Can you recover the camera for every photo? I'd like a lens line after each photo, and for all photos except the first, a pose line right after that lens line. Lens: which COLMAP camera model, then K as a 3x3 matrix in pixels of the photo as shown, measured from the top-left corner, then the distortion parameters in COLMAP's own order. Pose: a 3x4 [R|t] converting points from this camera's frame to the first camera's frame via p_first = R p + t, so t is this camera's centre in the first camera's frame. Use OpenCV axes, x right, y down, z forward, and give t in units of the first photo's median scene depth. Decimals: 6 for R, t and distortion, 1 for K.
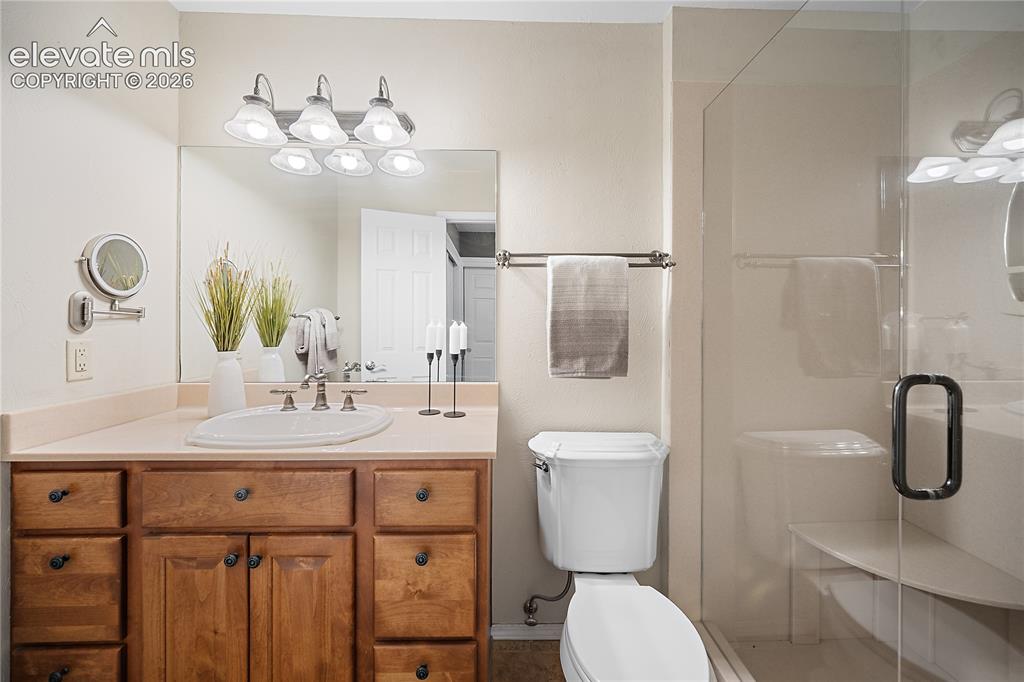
lens RADIAL K [[404.0, 0, 517.8], [0, 404.0, 334.8], [0, 0, 1]] dist [-0.005257, 0.001441]
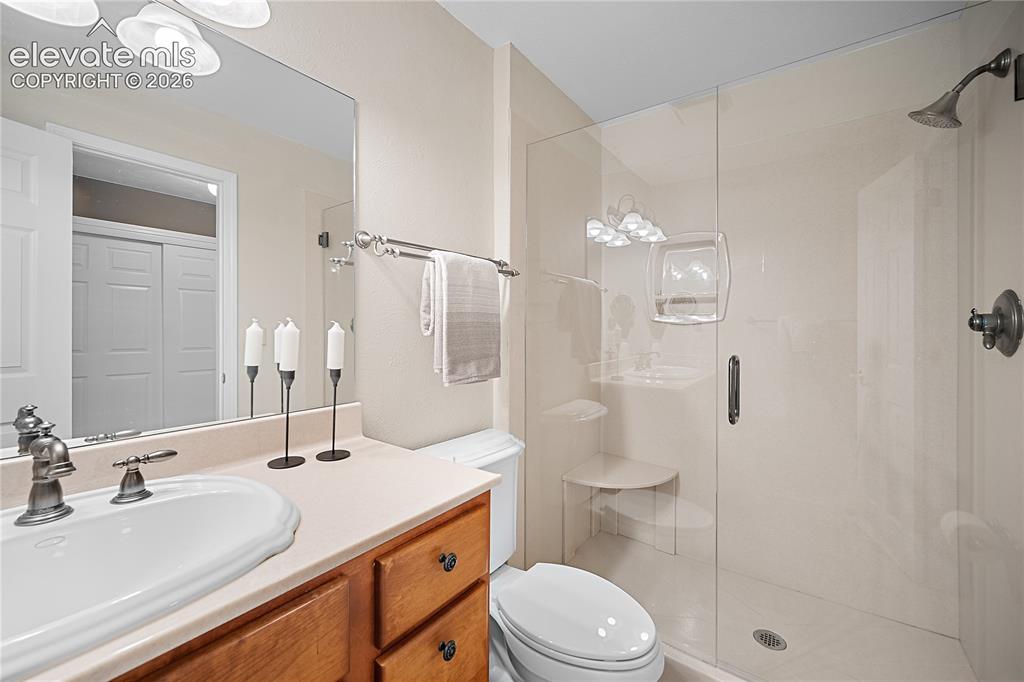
lens RADIAL K [[404.0, 0, 519.1], [0, 404.0, 331.8], [0, 0, 1]] dist [-0.005257, 0.001441]
pose [[0.608209, -0.007178, 0.793745, -0.530343], [0.016475, 0.999858, -0.003582, -0.008973], [-0.793606, 0.015255, 0.608241, 0.326408]]
